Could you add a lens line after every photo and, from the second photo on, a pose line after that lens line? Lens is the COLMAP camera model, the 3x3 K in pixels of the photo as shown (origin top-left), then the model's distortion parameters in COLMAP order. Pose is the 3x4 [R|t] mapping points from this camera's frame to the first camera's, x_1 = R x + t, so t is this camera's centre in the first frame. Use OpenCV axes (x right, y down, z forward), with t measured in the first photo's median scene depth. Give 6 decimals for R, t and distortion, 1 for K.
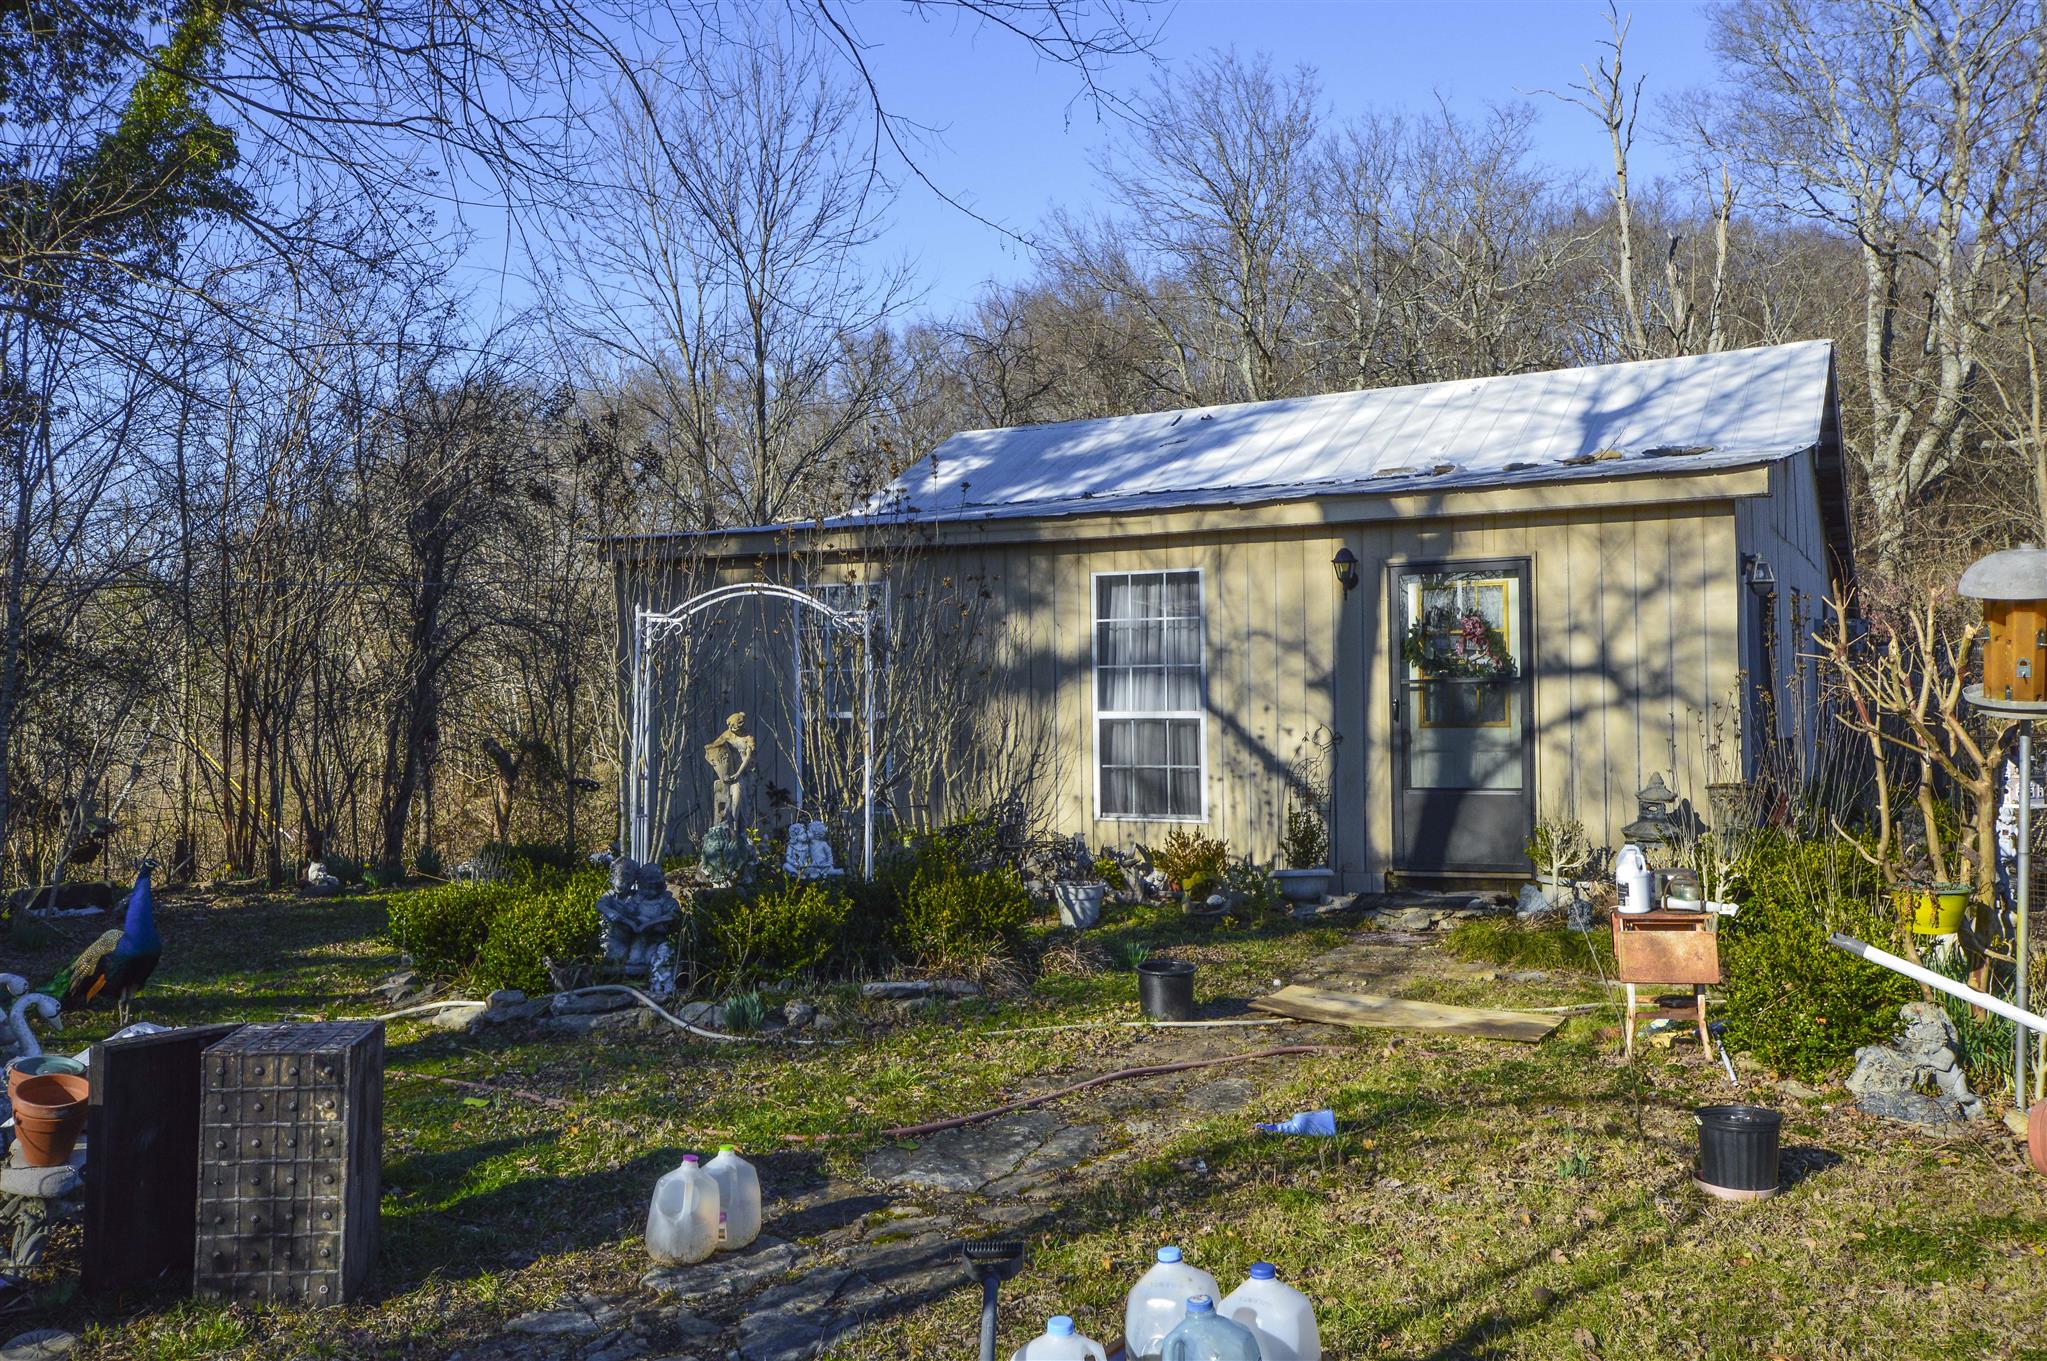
lens RADIAL K [[1701.4, 0, 1023.5], [0, 1701.4, 680.5], [0, 0, 1]] dist [-0.002325, -0.008638]
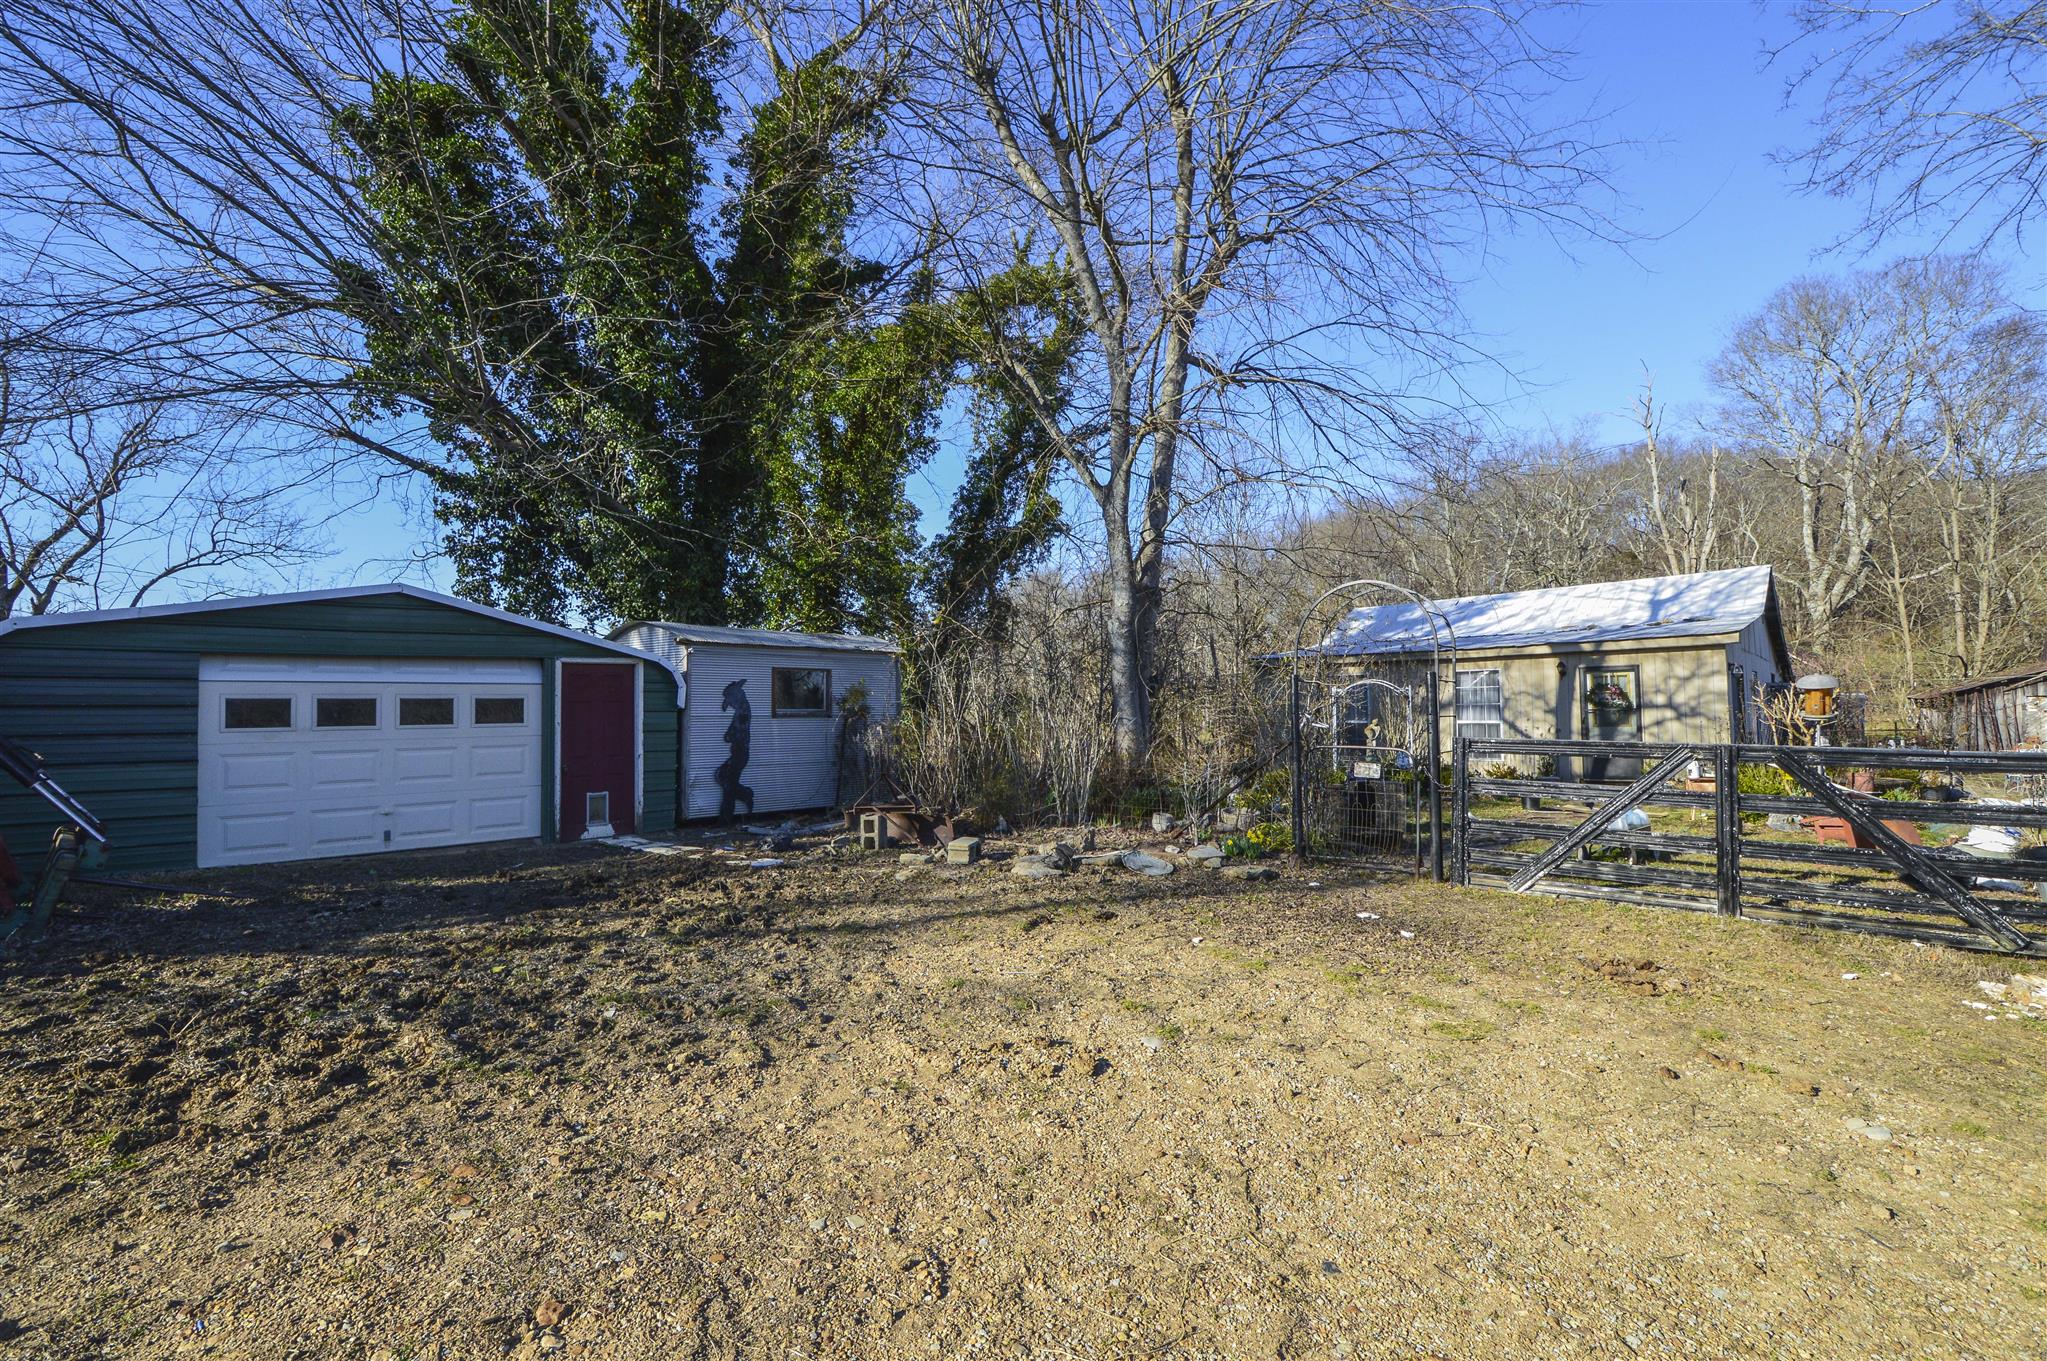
lens RADIAL K [[899.7, 0, 1023.5], [0, 899.7, 680.5], [0, 0, 1]] dist [-0.002196, -0.002330]
pose [[0.964973, -0.005756, -0.262287, -0.260588], [-0.002744, 0.999483, -0.032030, 0.001357], [0.262336, 0.031628, 0.964458, -0.614207]]
